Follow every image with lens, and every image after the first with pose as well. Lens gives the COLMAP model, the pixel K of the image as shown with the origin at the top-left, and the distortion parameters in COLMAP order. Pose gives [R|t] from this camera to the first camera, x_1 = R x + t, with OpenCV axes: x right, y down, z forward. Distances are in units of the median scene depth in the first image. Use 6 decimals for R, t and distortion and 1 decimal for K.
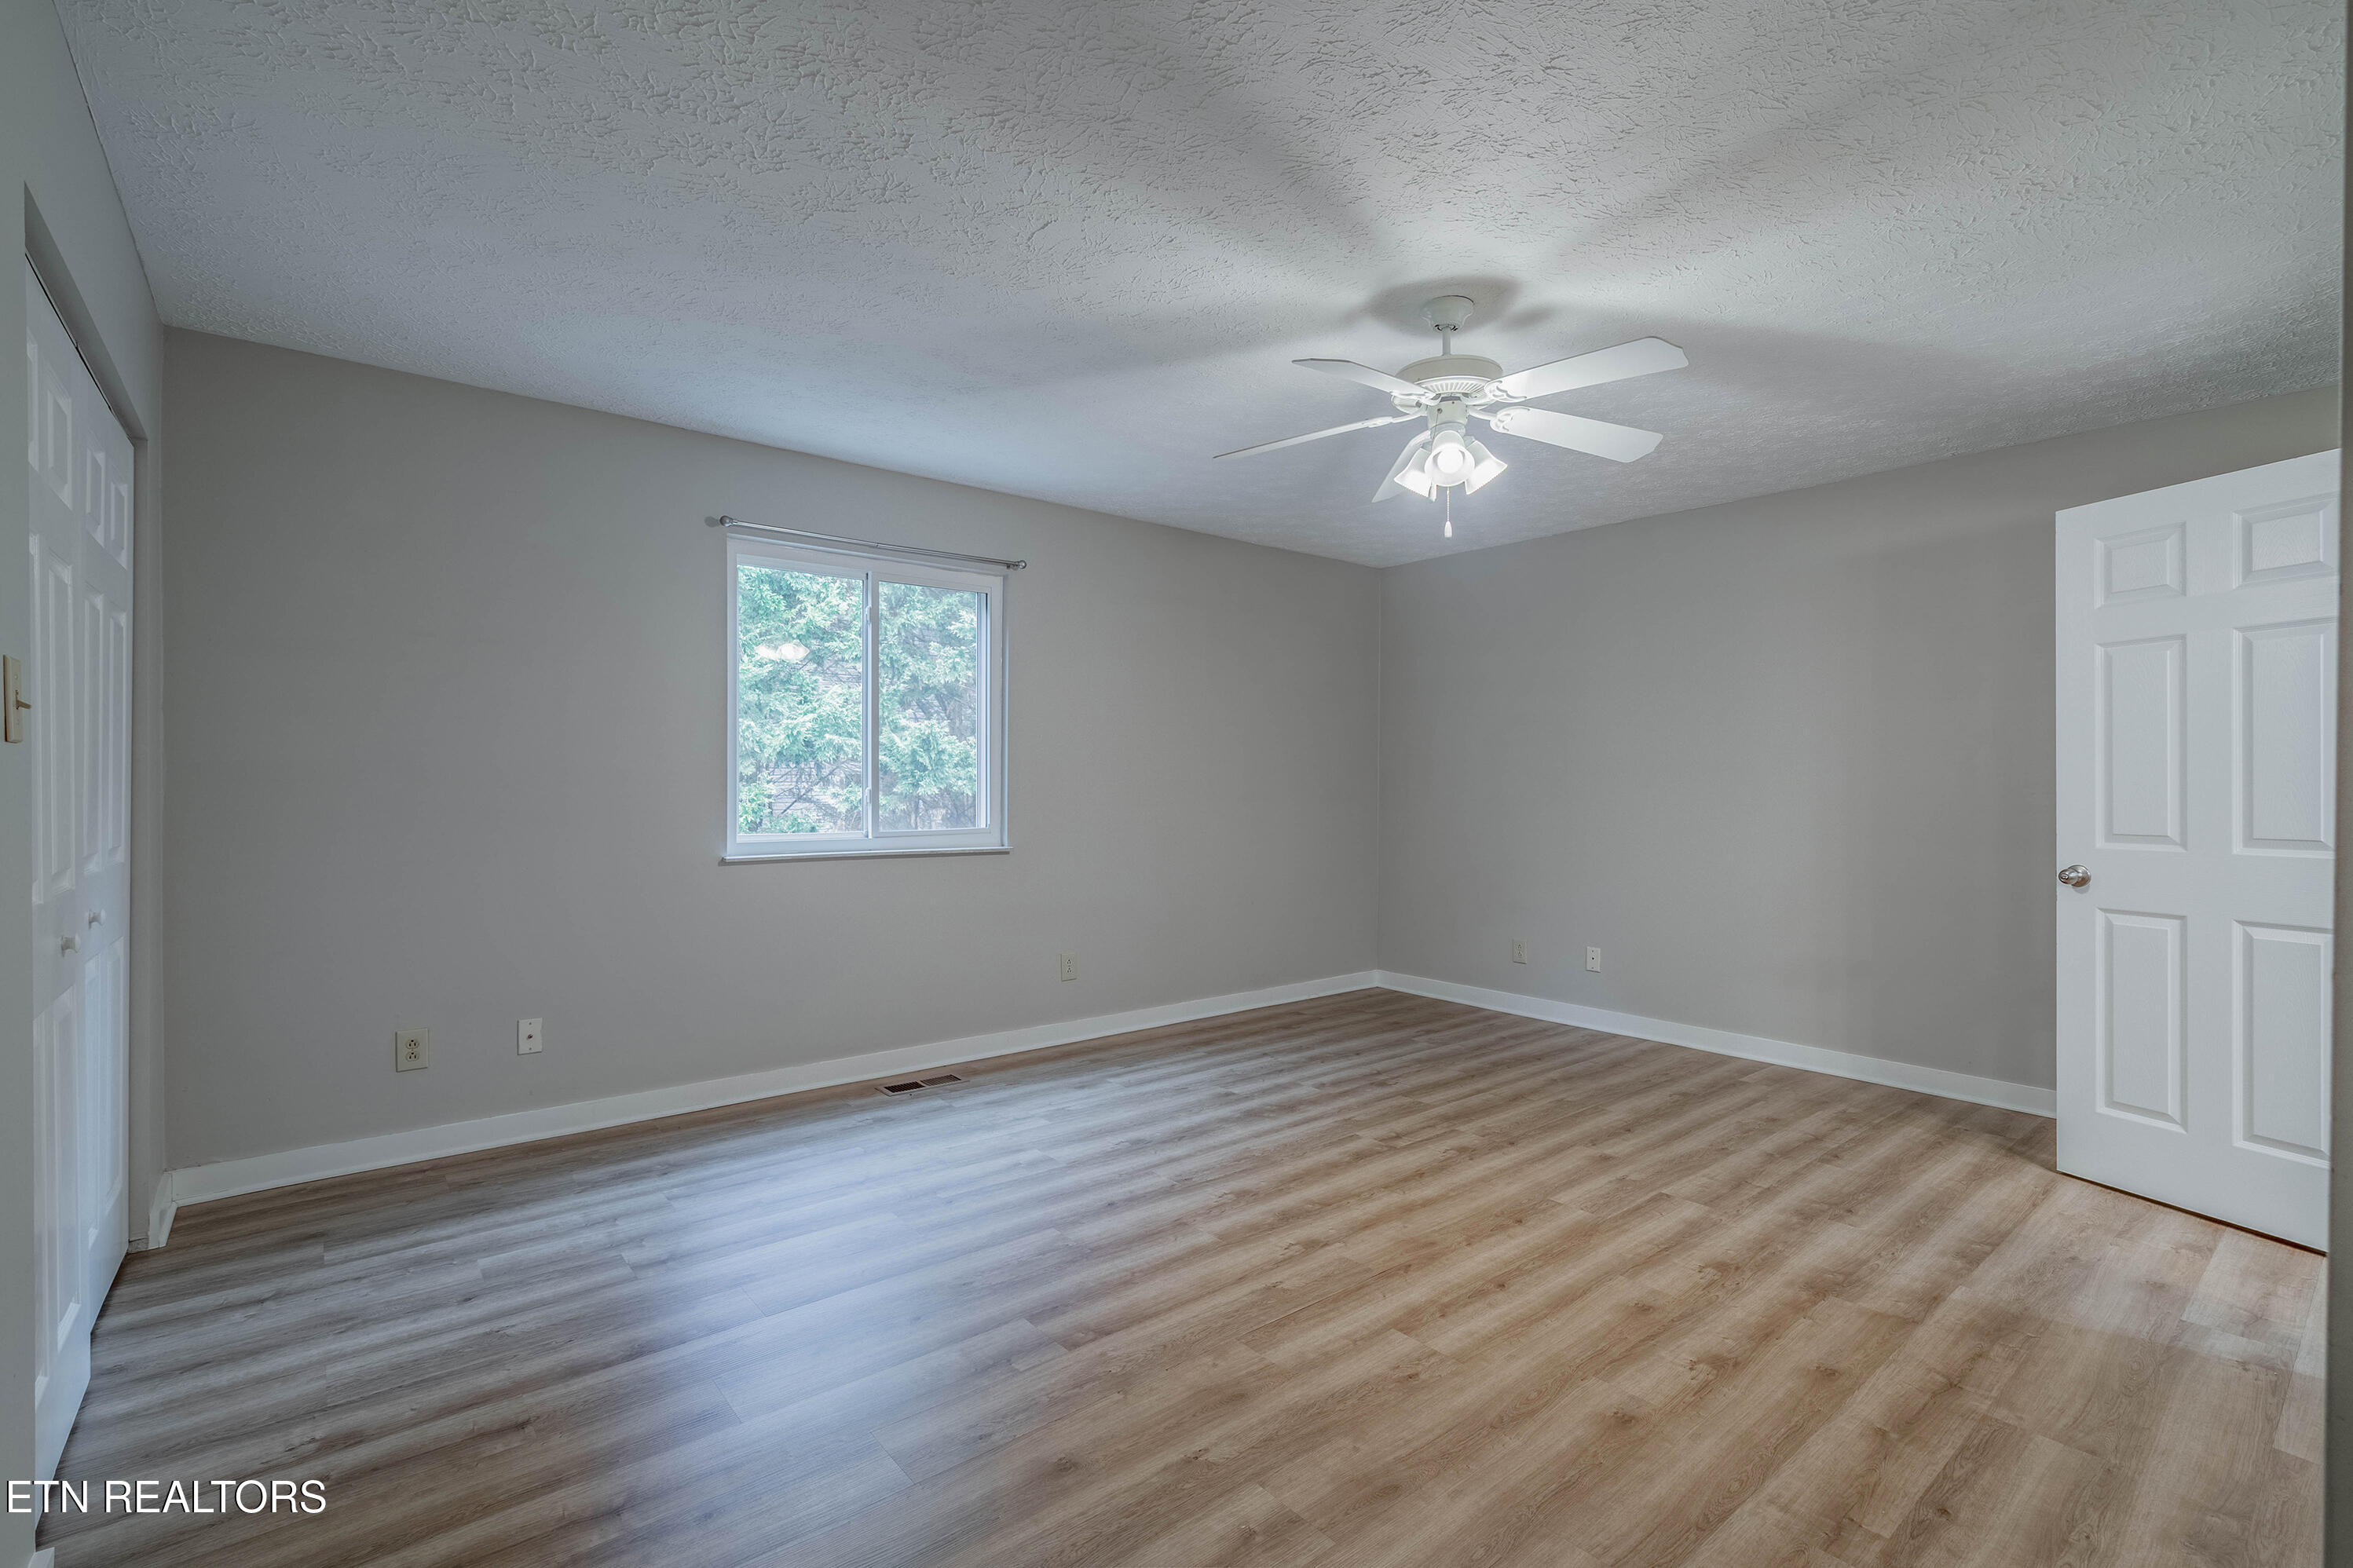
lens RADIAL K [[1097.3, 0, 1175.1], [0, 1097.3, 799.6], [0, 0, 1]] dist [-0.002281, -0.000767]
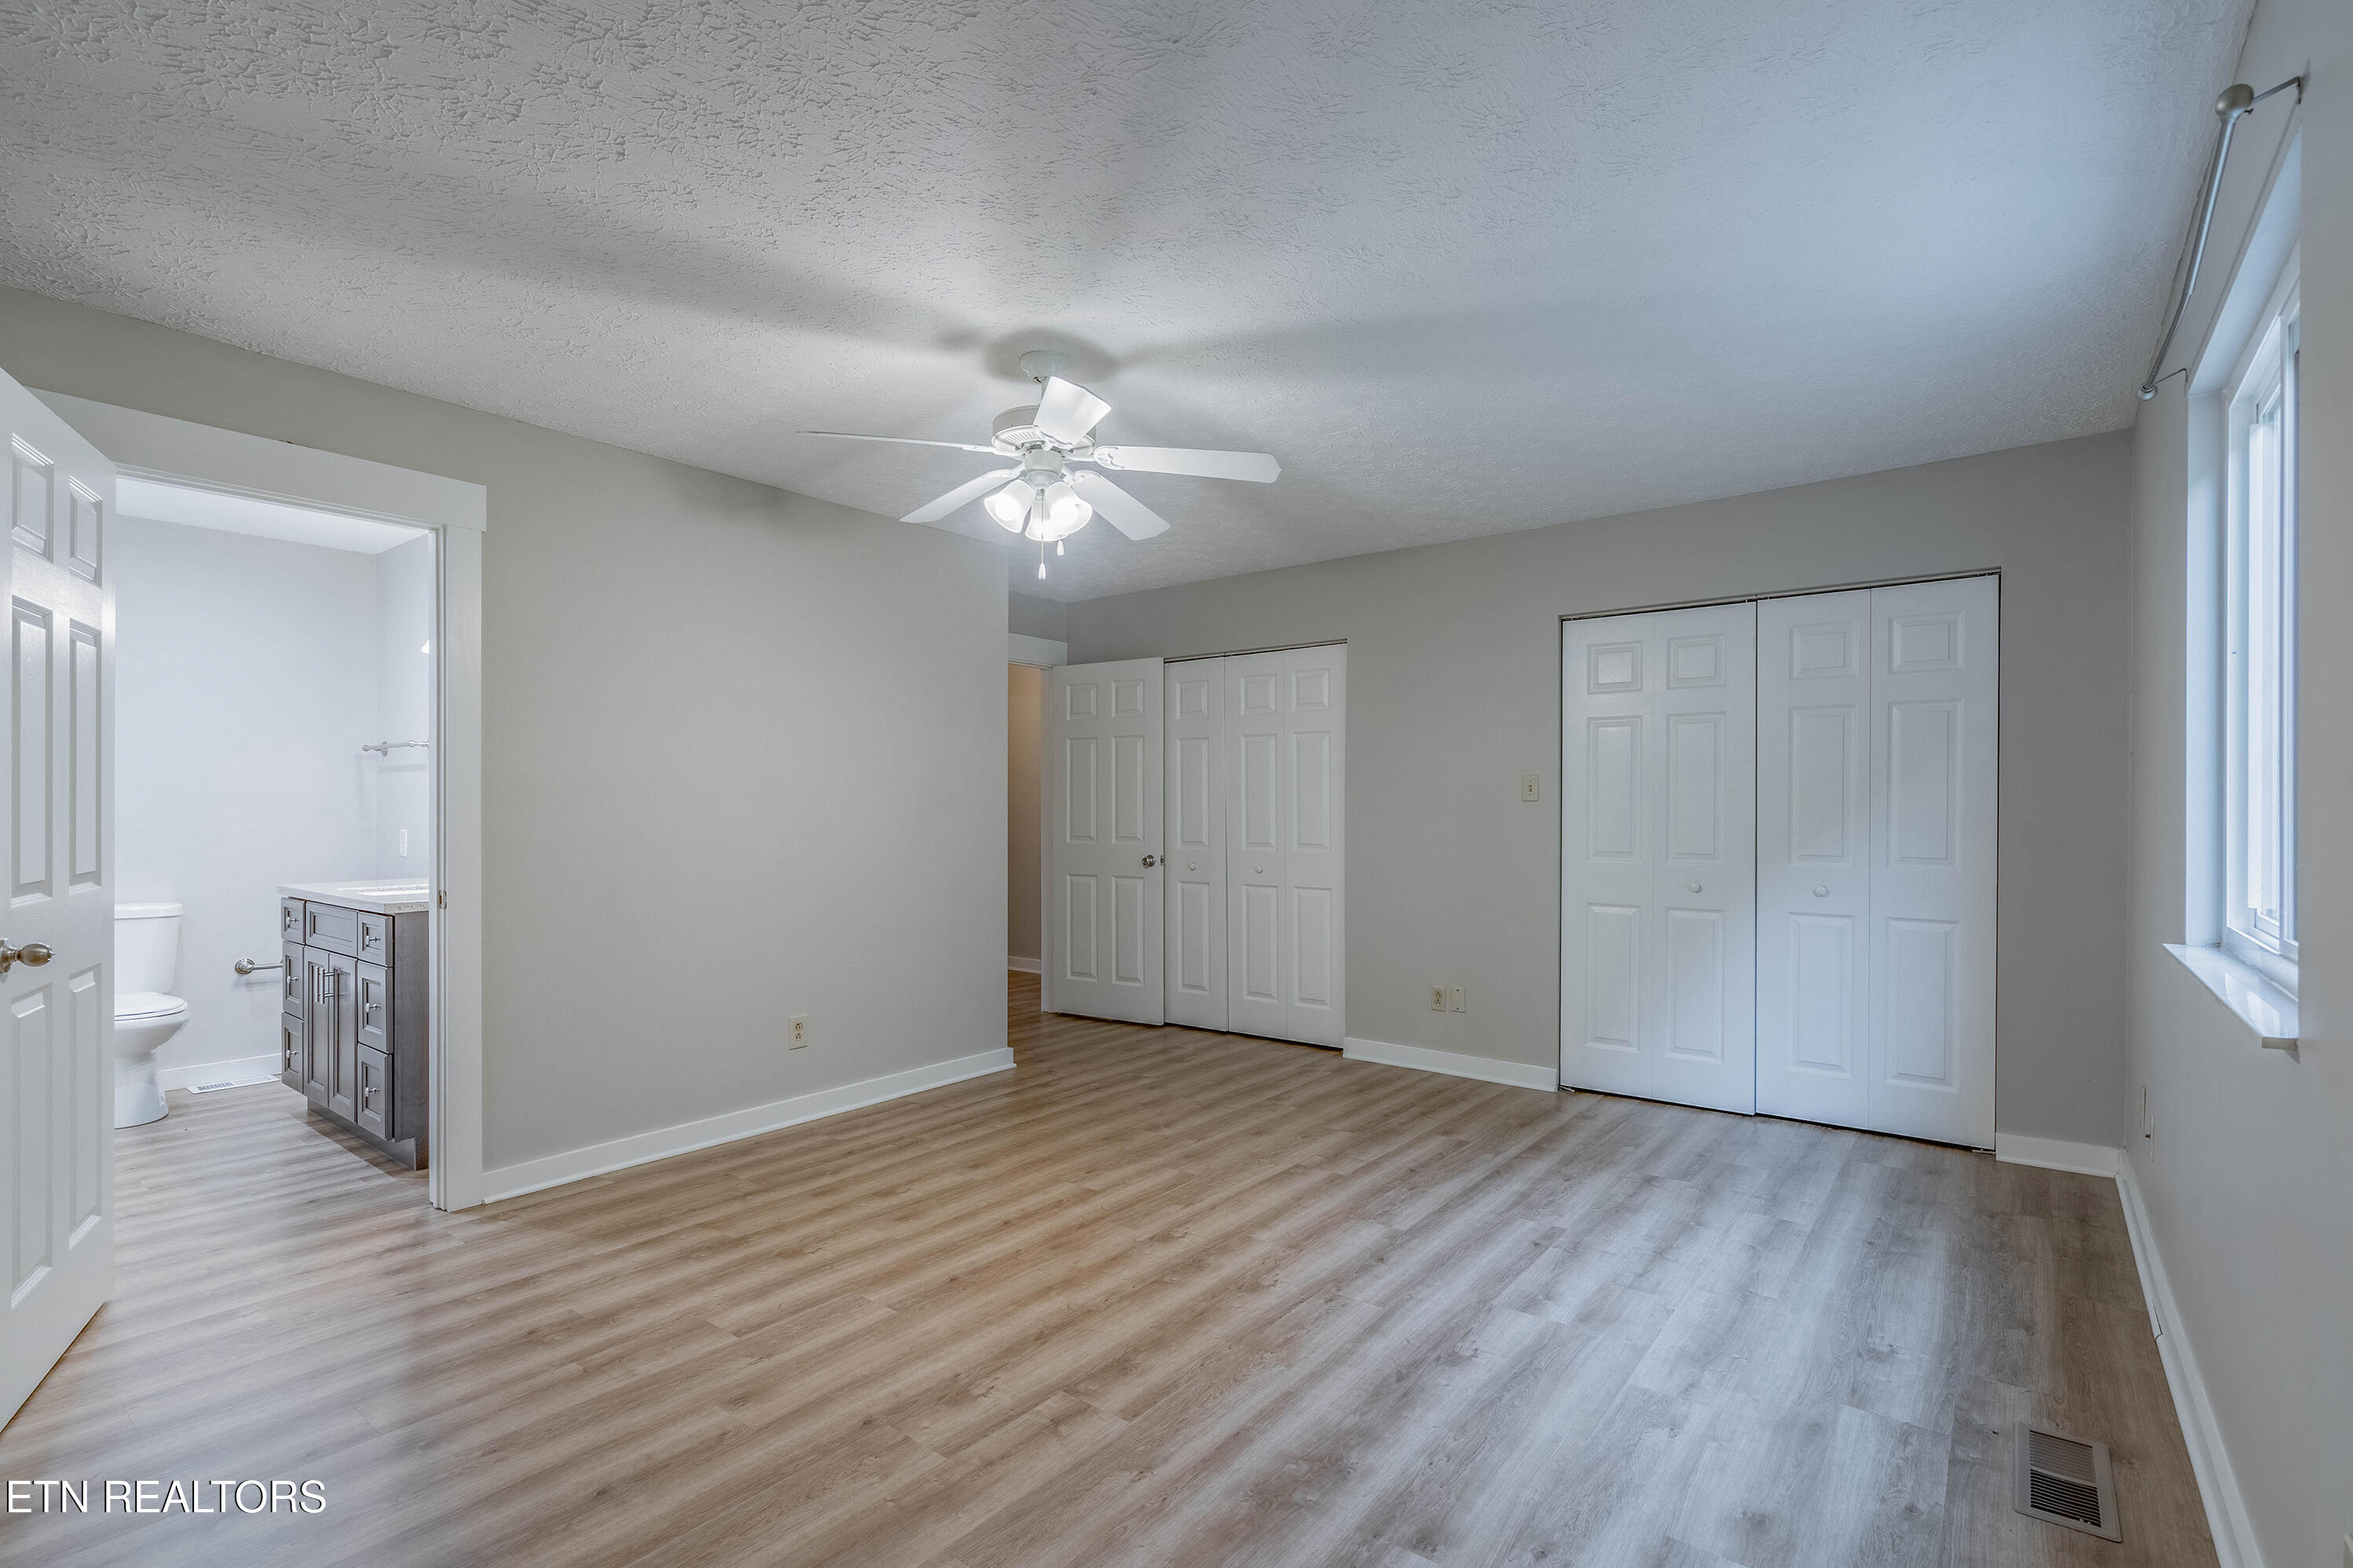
lens RADIAL K [[1097.3, 0, 1172.0], [0, 1097.3, 783.2], [0, 0, 1]] dist [-0.002281, -0.000767]
pose [[-0.977178, -0.010567, -0.212158, 0.338148], [-0.008645, 0.999913, -0.009986, -0.032295], [0.212245, -0.007924, -0.977184, 1.981959]]
